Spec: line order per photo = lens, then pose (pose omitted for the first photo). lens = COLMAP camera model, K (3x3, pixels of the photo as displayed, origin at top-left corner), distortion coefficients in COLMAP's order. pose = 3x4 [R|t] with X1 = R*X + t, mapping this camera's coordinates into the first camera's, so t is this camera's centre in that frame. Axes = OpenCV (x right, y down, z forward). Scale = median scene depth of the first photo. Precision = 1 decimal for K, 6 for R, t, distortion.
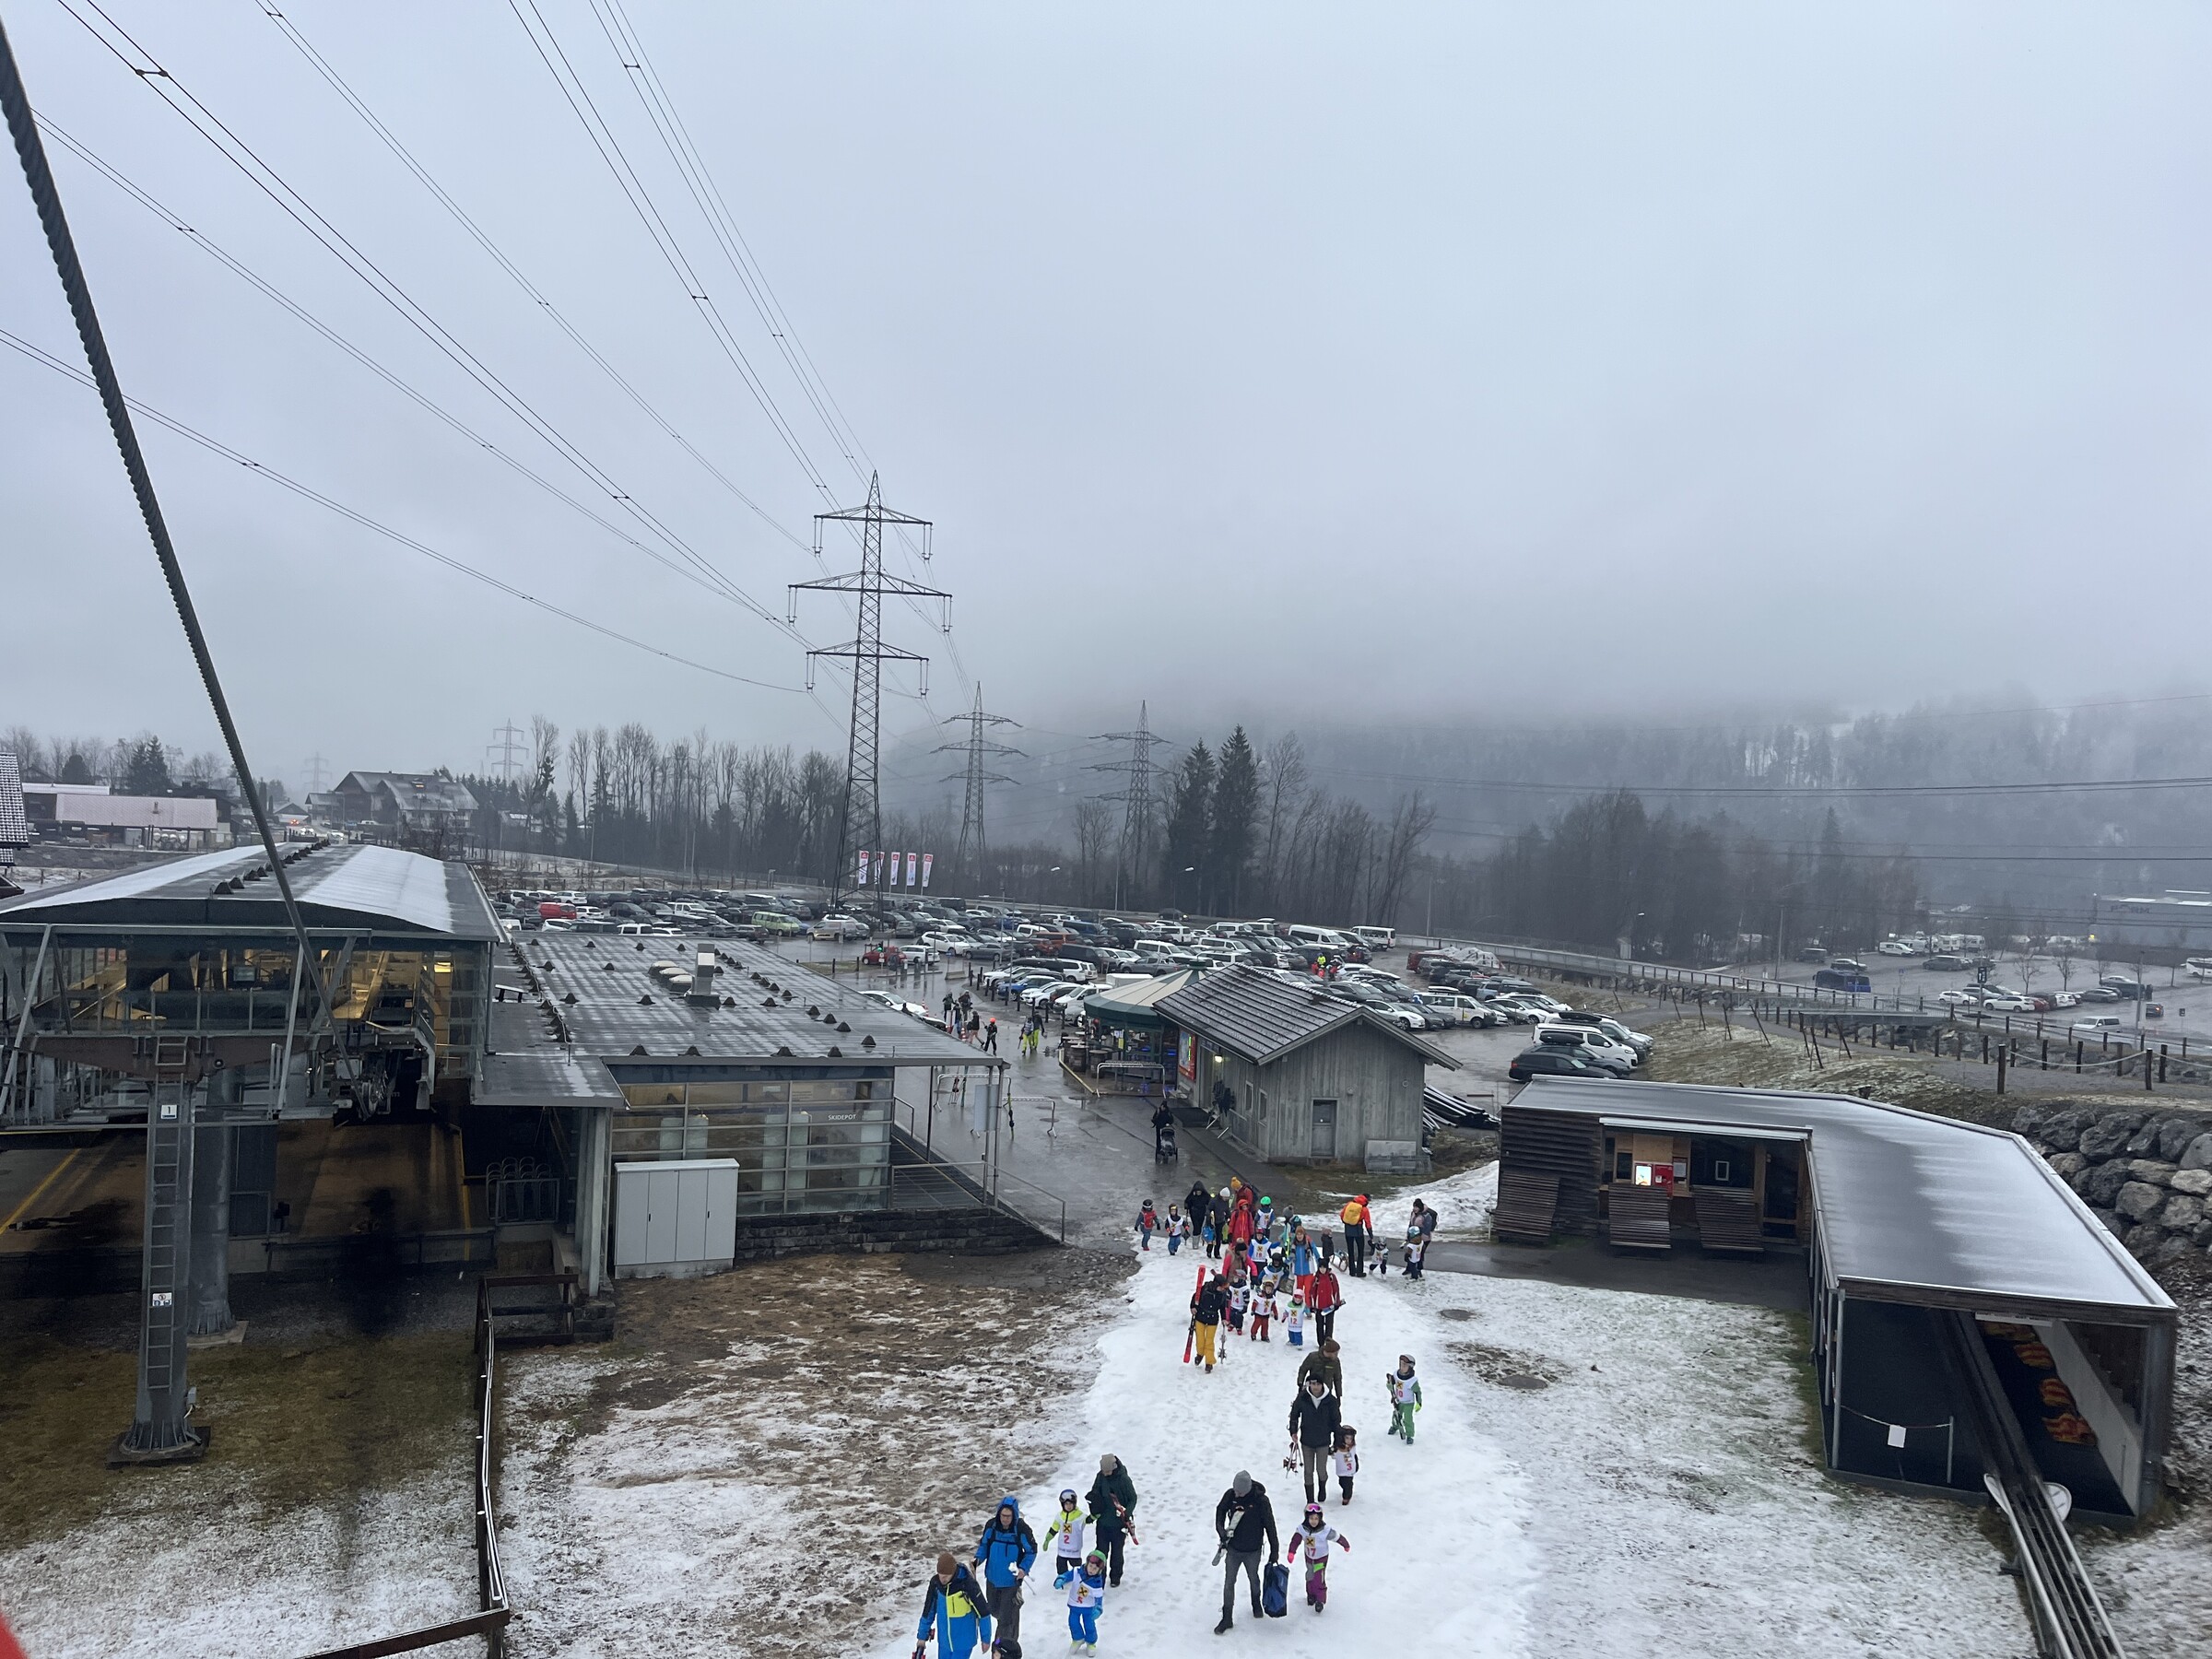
lens RADIAL K [[1680.2, 0, 1106.0], [0, 1680.2, 829.5], [0, 0, 1]] dist [0.064332, -0.066876]
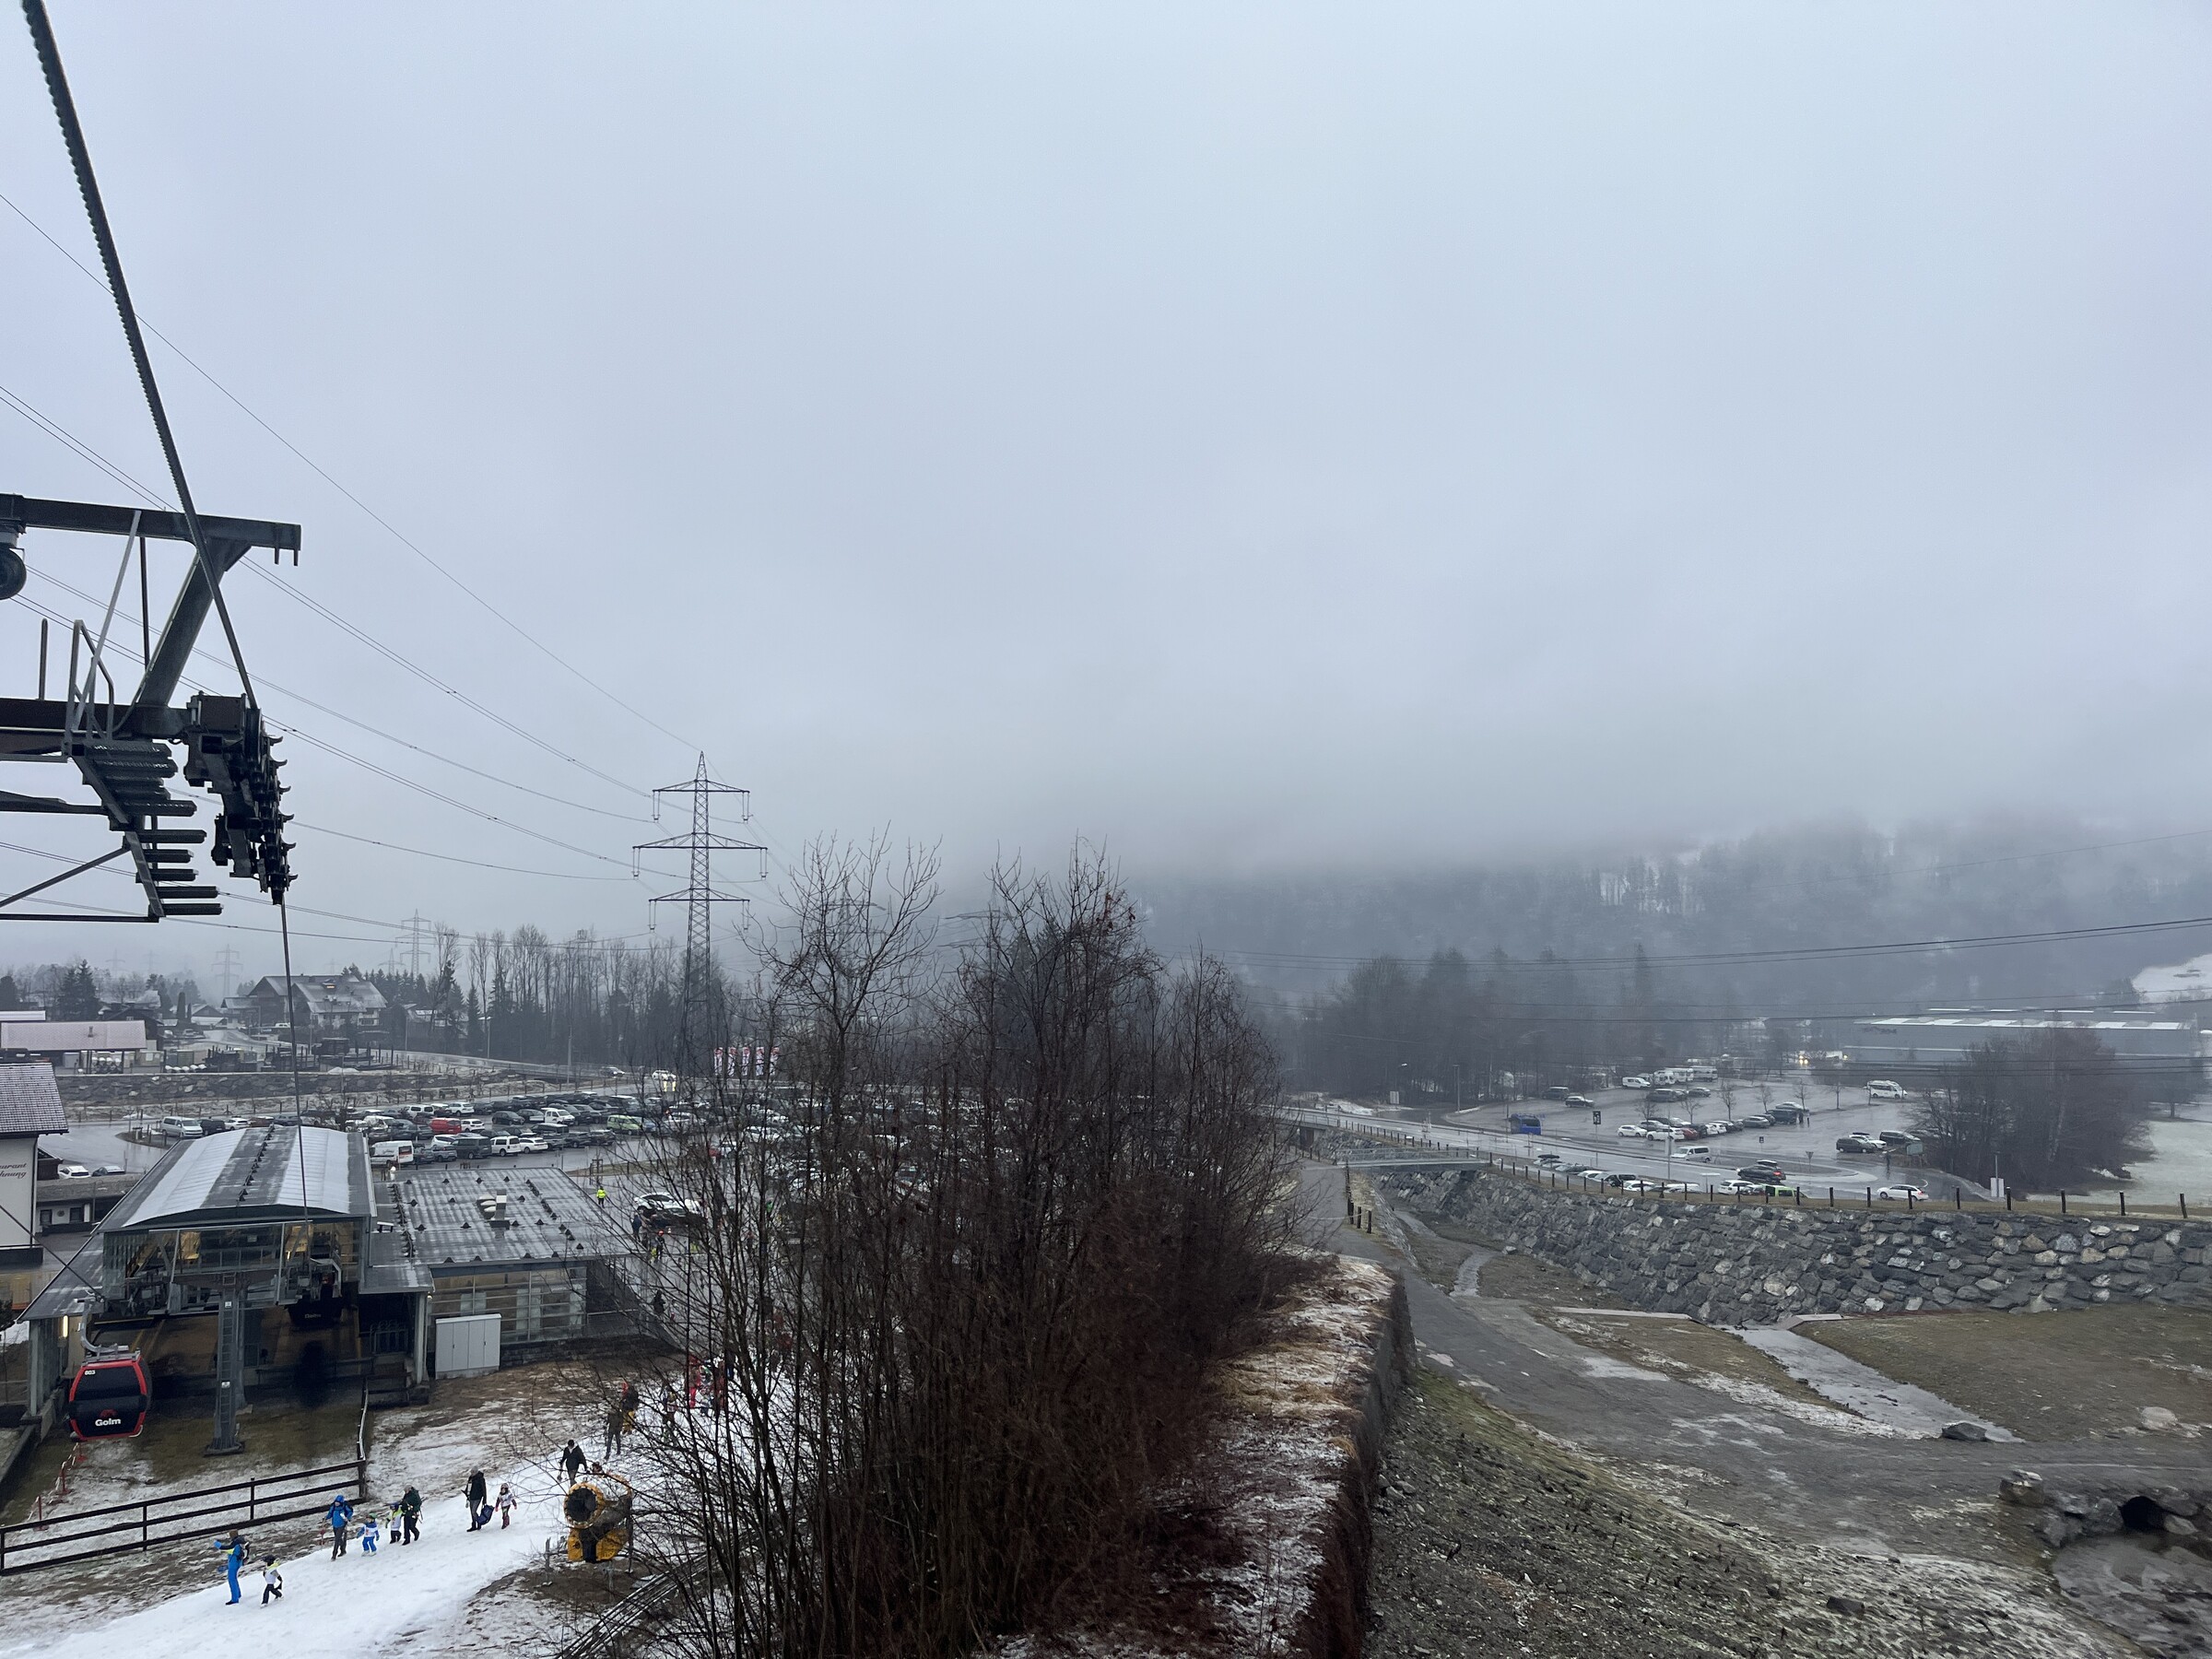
lens RADIAL K [[1654.7, 0, 1066.7], [0, 1654.7, 838.3], [0, 0, 1]] dist [0.079582, -0.068849]
pose [[0.998554, -0.043699, 0.031319, 0.274035], [0.046076, 0.995754, -0.079690, -0.115109], [-0.027704, 0.081018, 0.996328, -0.681797]]
